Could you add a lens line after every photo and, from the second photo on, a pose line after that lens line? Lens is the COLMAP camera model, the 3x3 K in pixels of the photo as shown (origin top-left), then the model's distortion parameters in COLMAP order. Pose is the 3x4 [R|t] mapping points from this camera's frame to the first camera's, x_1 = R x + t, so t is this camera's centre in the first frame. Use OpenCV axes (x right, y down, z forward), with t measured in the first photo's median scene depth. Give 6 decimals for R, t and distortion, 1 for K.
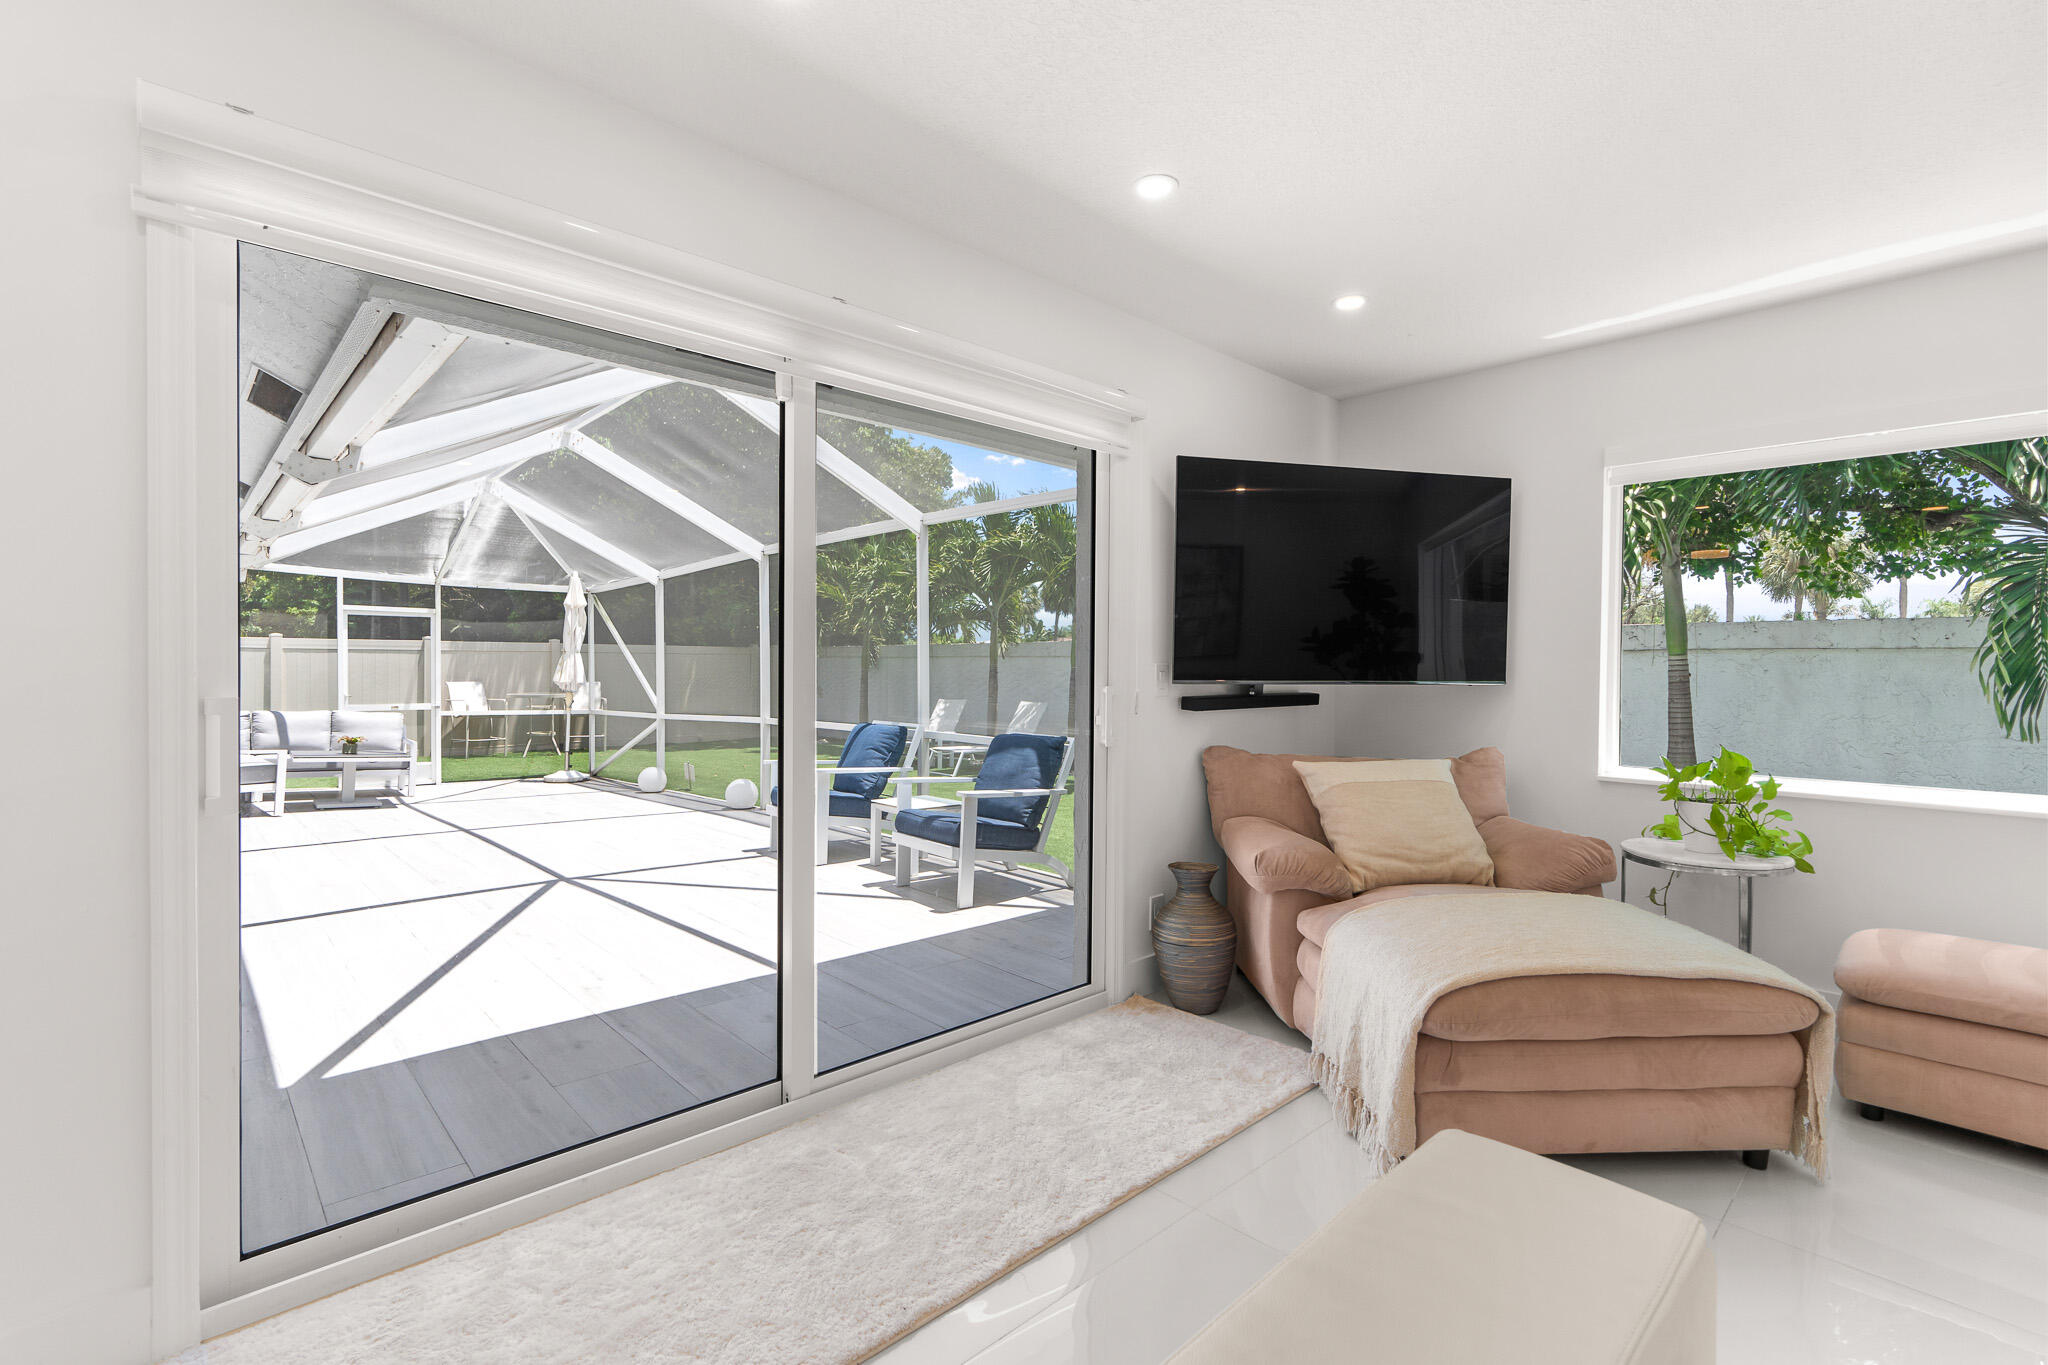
lens RADIAL K [[924.3, 0, 1028.4], [0, 924.3, 676.2], [0, 0, 1]] dist [-0.001696, -0.000373]
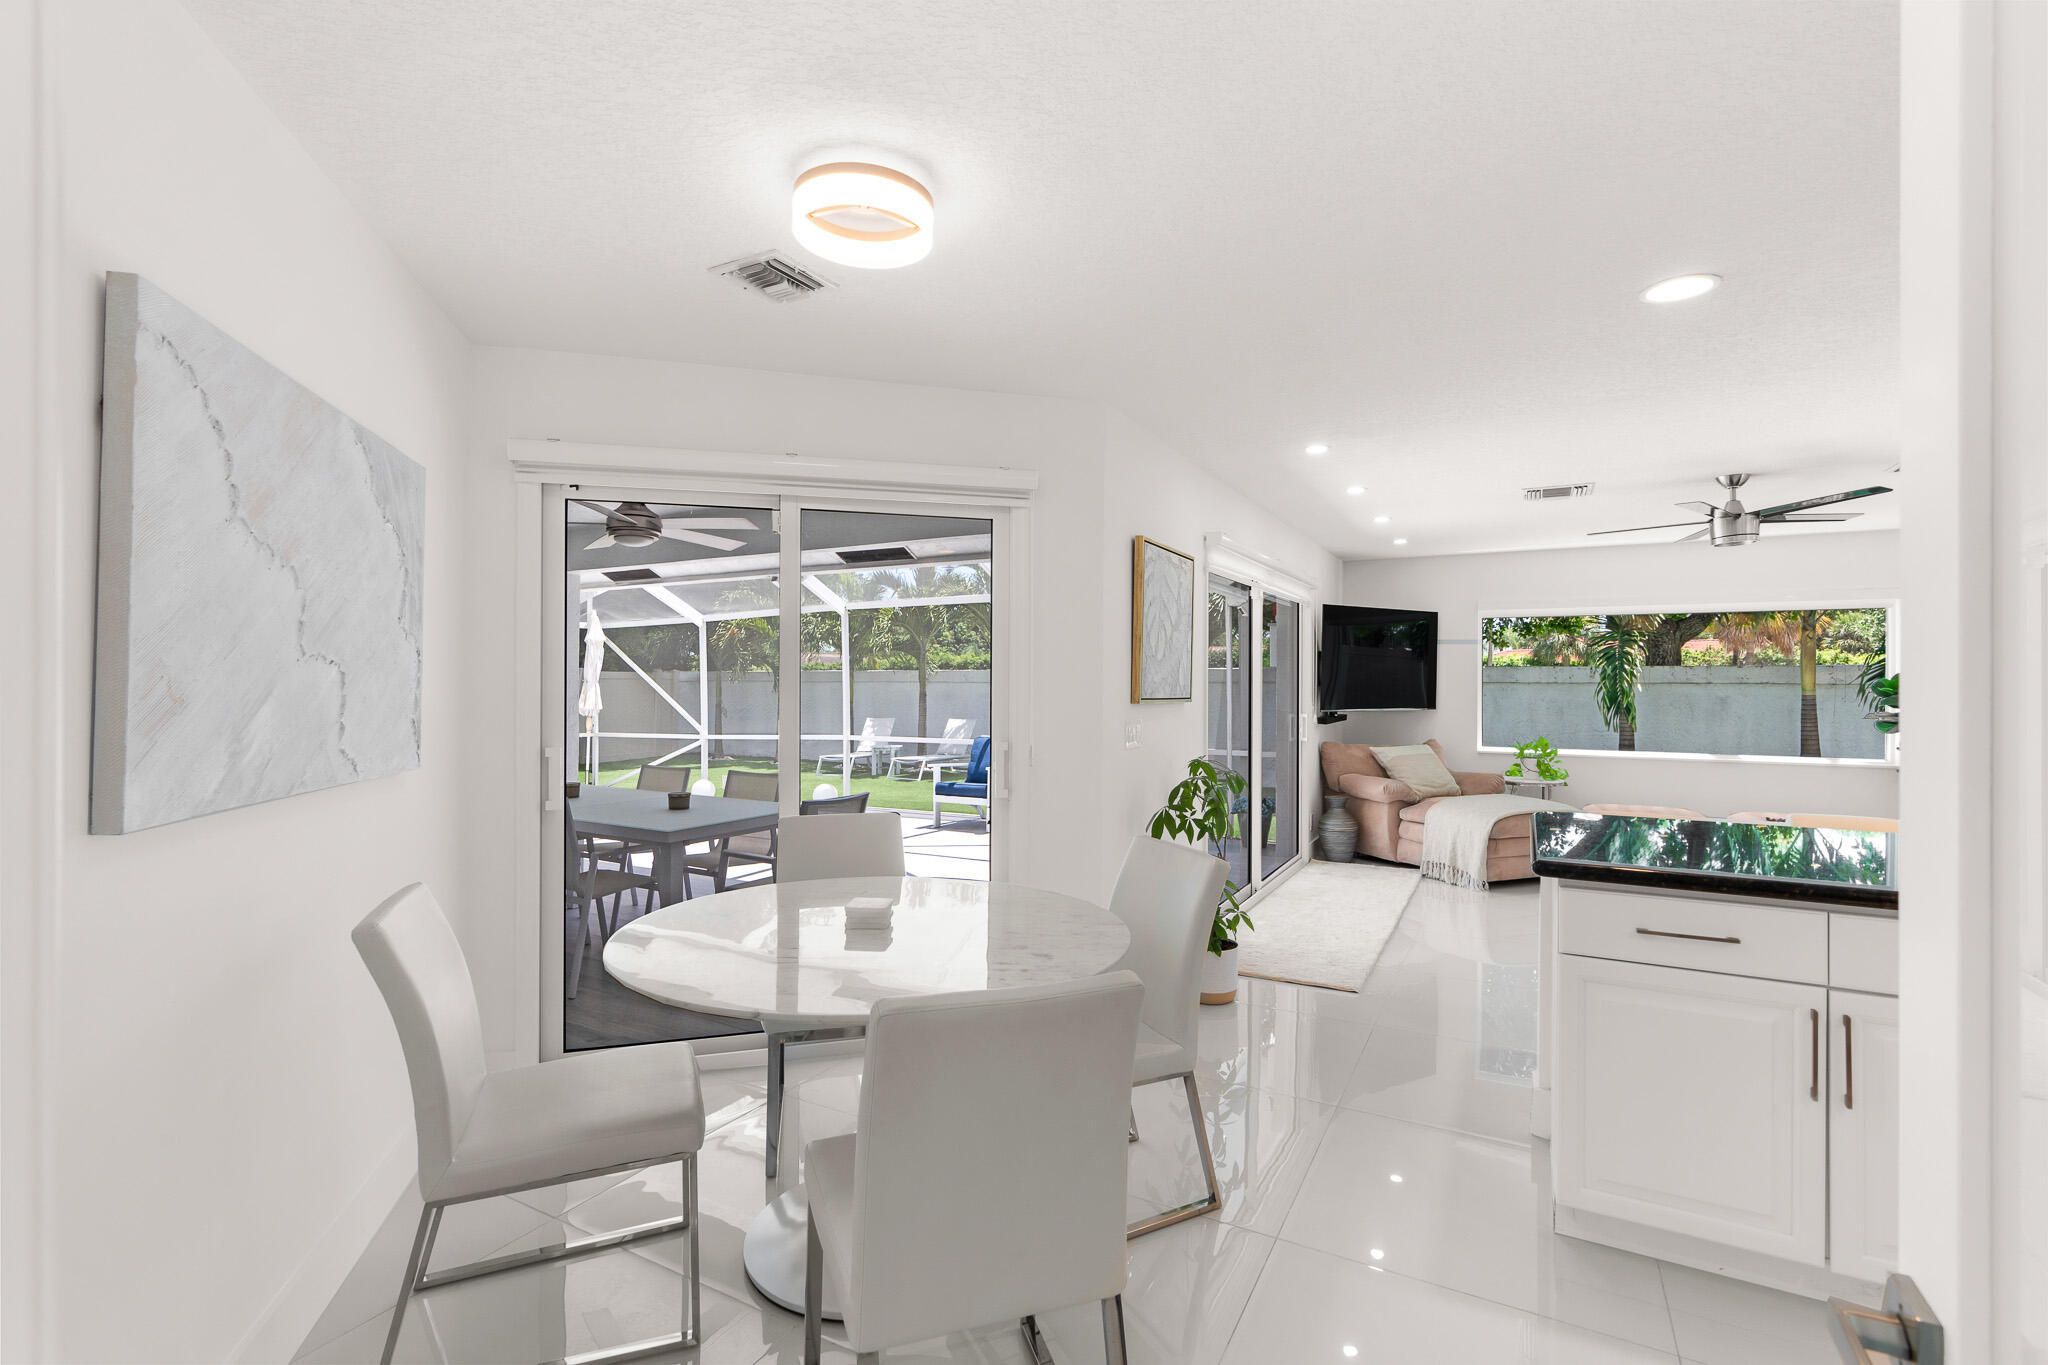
lens RADIAL K [[924.3, 0, 1020.4], [0, 924.3, 684.0], [0, 0, 1]] dist [-0.001696, -0.000373]
pose [[0.953114, -0.003939, 0.302586, -1.155439], [0.005953, 0.999966, -0.005733, -0.048093], [-0.302553, 0.007266, 0.953105, -0.816822]]
